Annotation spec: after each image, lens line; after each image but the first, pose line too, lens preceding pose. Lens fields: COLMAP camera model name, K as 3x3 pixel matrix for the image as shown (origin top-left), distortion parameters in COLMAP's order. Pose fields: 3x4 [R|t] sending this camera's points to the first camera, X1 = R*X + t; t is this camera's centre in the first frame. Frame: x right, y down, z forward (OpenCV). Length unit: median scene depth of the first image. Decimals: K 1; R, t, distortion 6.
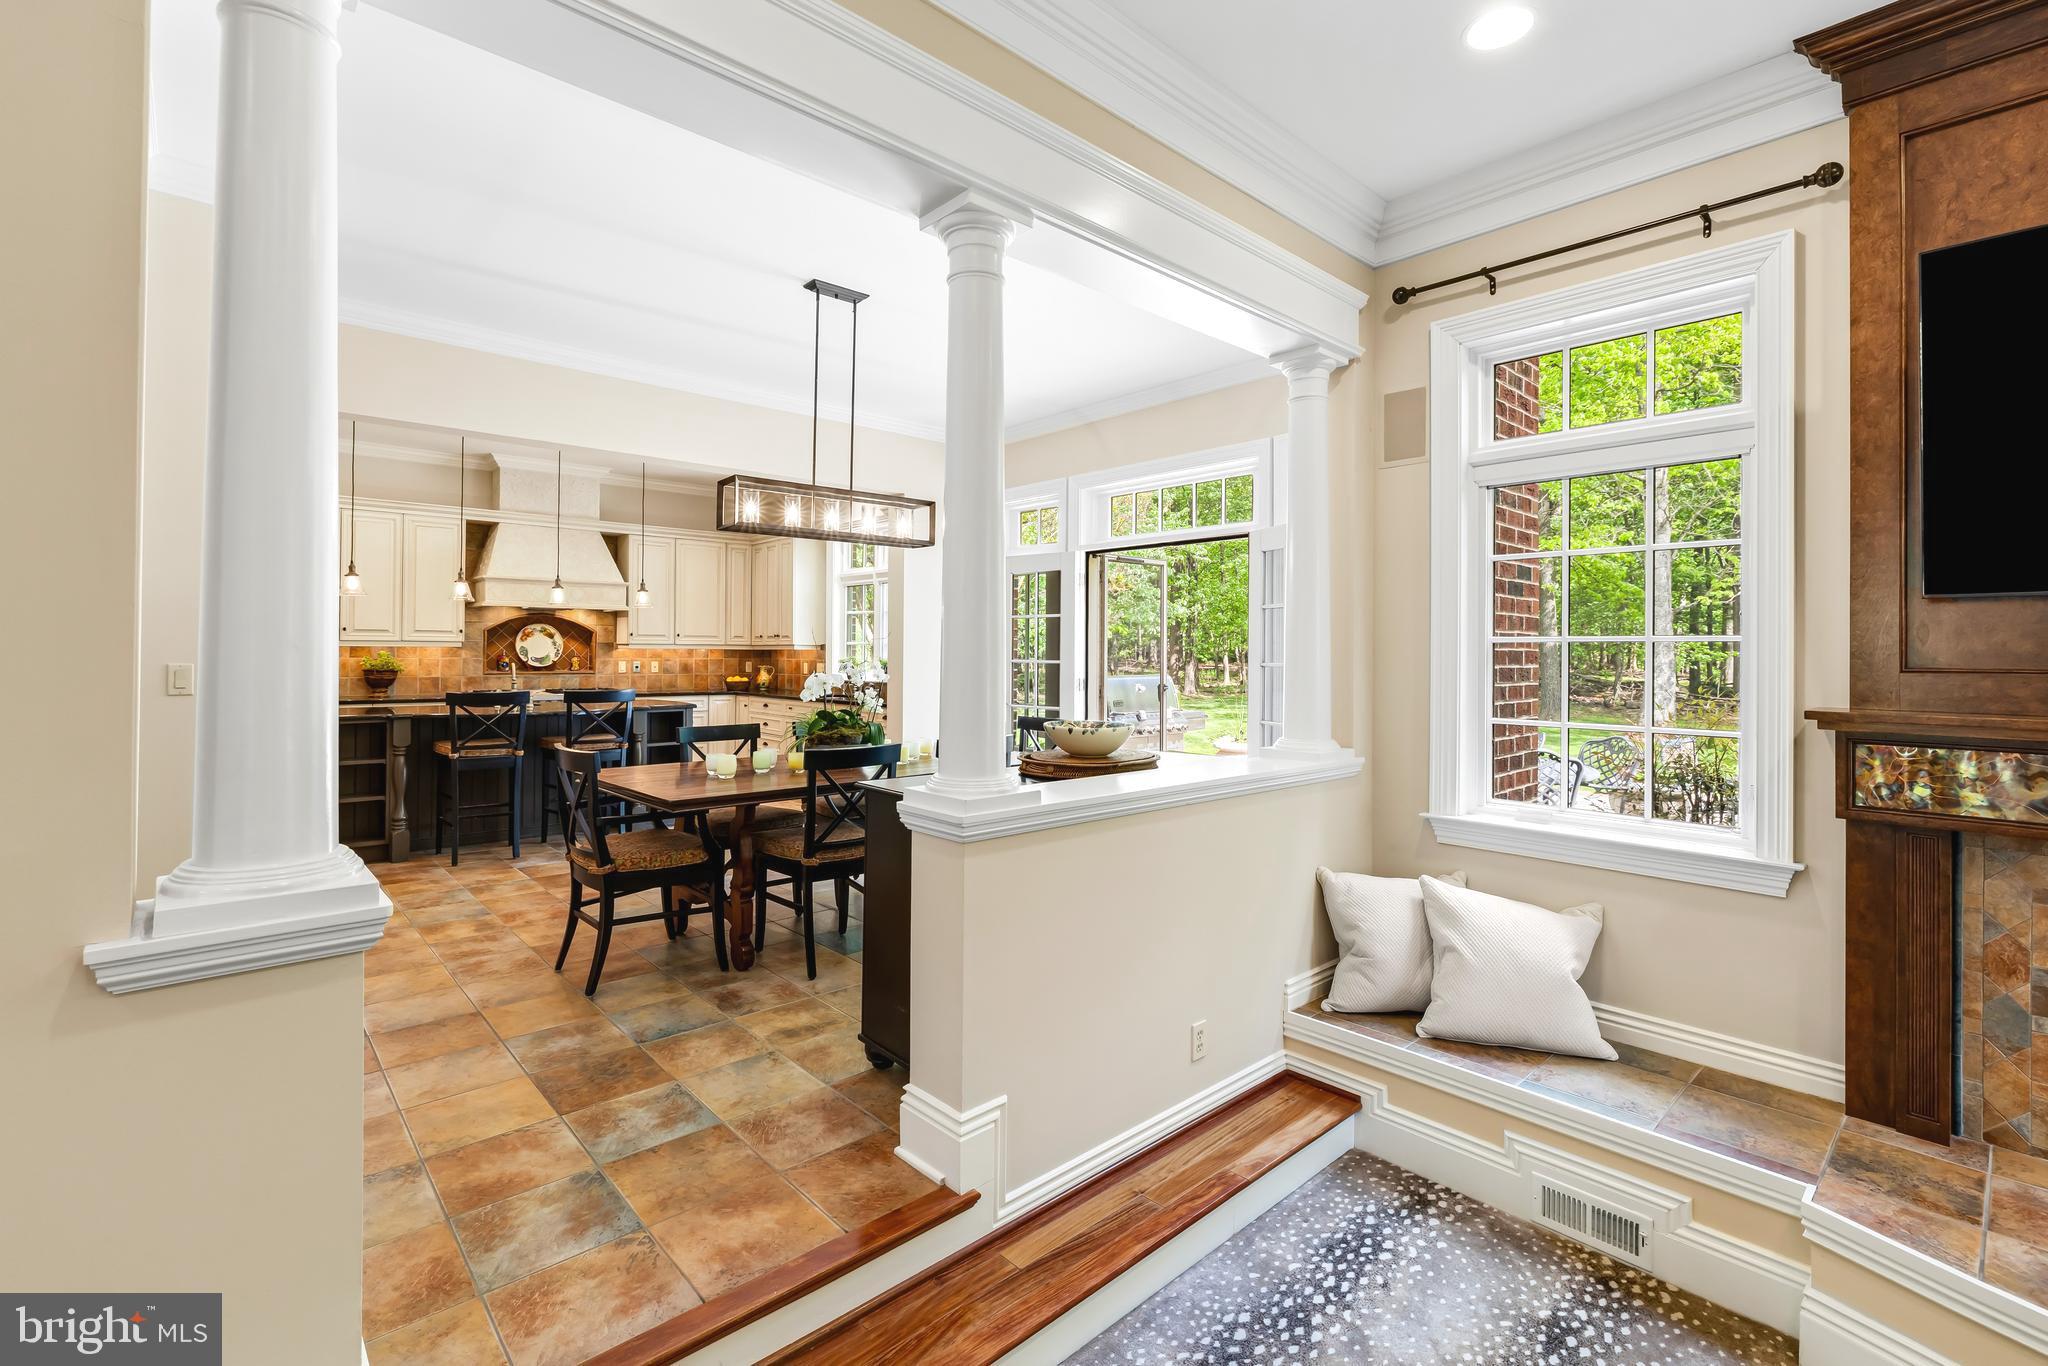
lens RADIAL K [[893.7, 0, 1020.9], [0, 893.7, 673.2], [0, 0, 1]] dist [-0.000916, -0.000232]
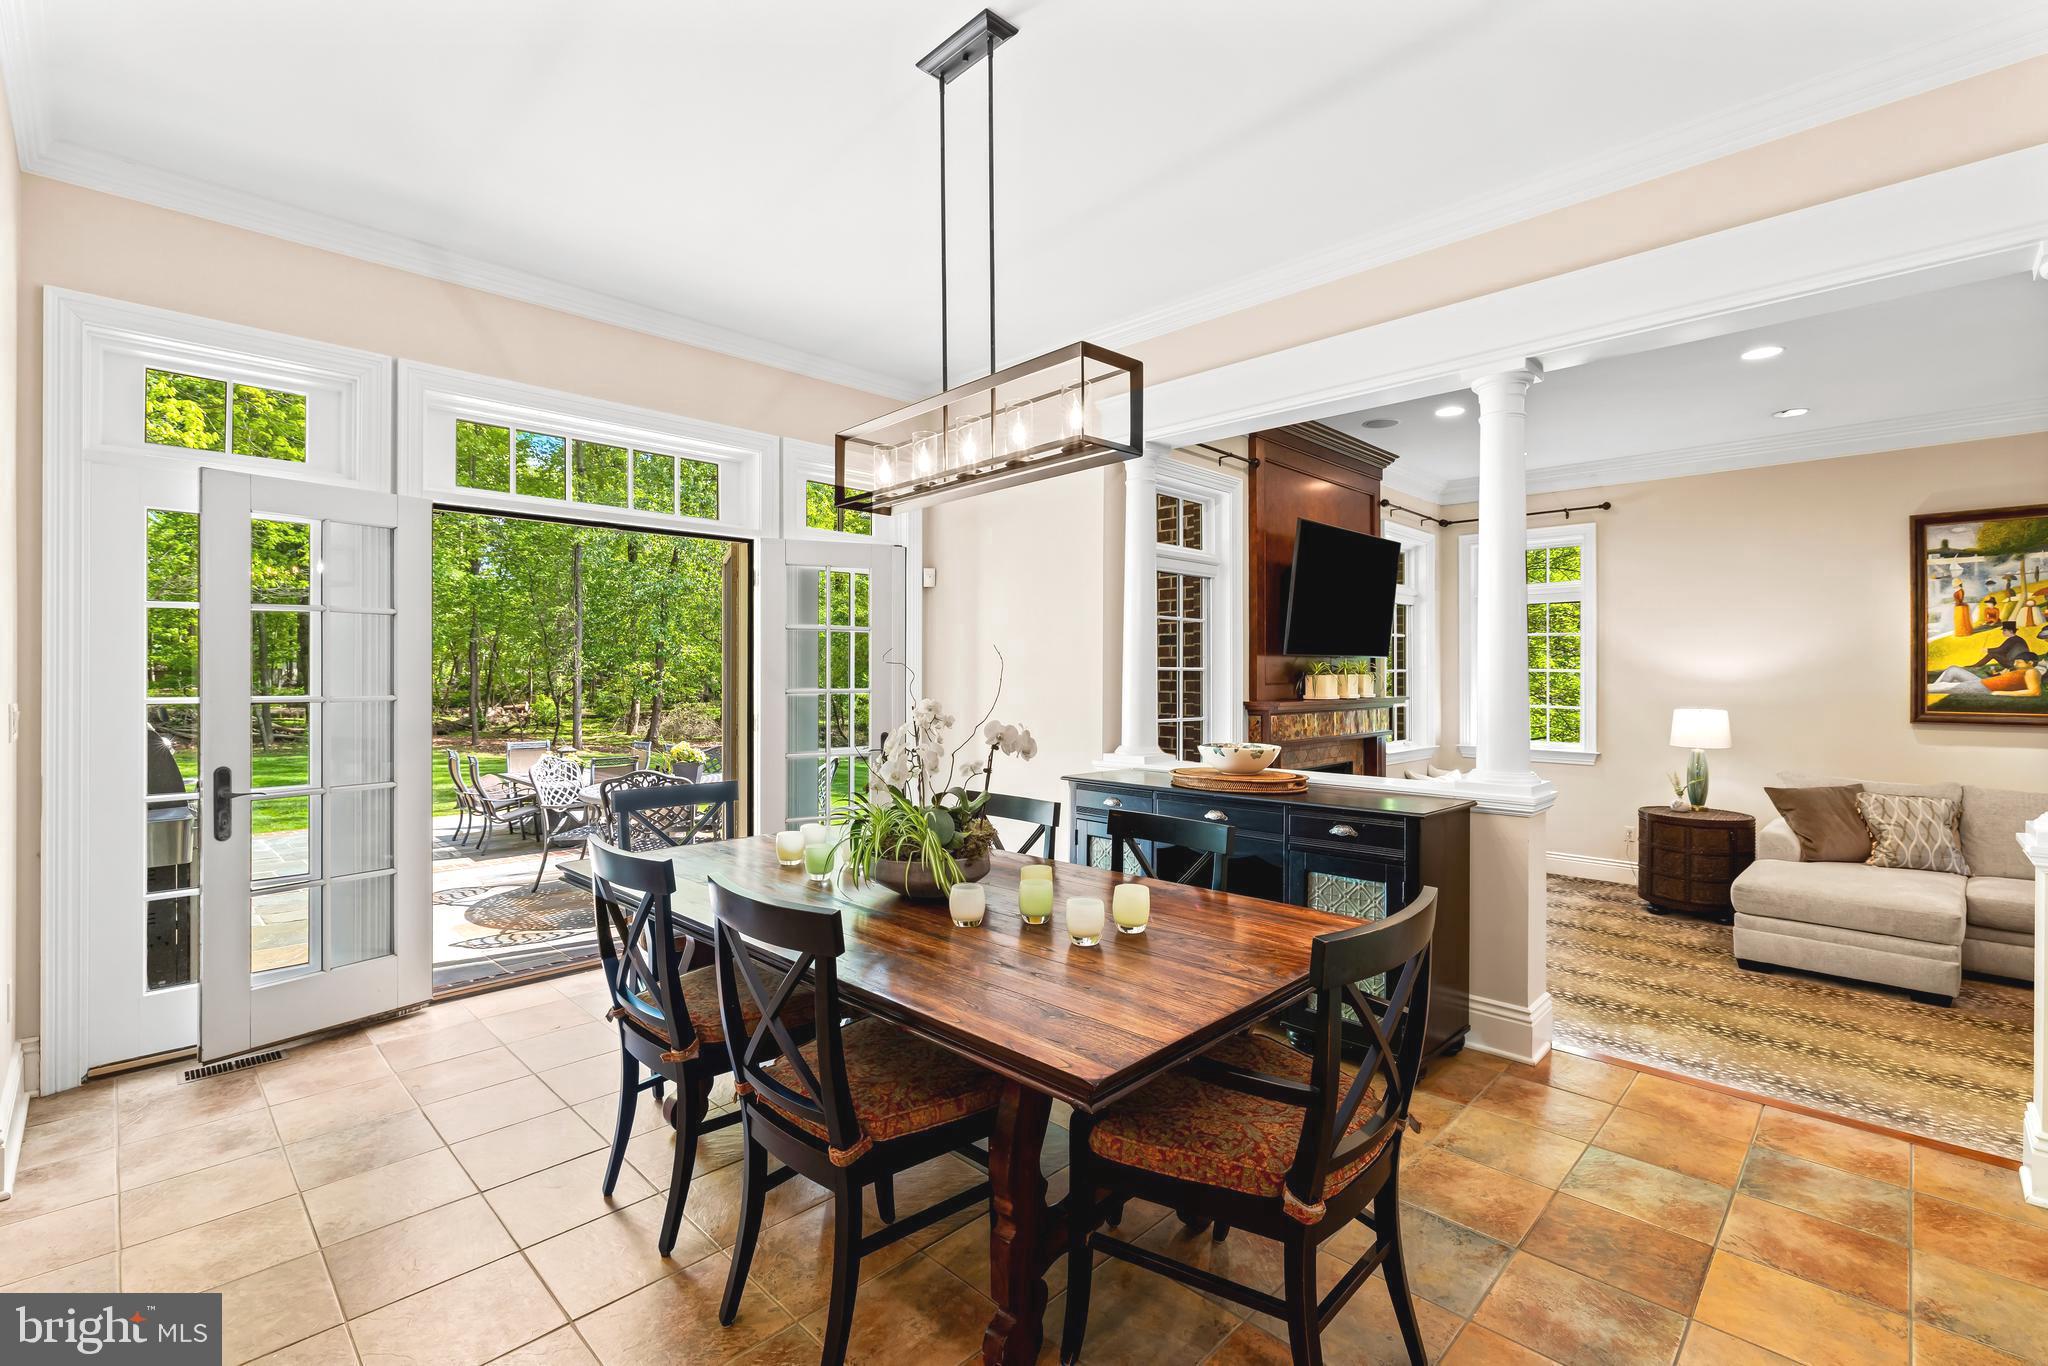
lens RADIAL K [[893.7, 0, 1020.9], [0, 893.7, 673.2], [0, 0, 1]] dist [-0.000916, -0.000232]
pose [[-0.042321, -0.008040, 0.999072, -1.479937], [0.018710, 0.999786, 0.008839, -0.068469], [-0.998929, 0.019067, -0.042161, 1.878405]]
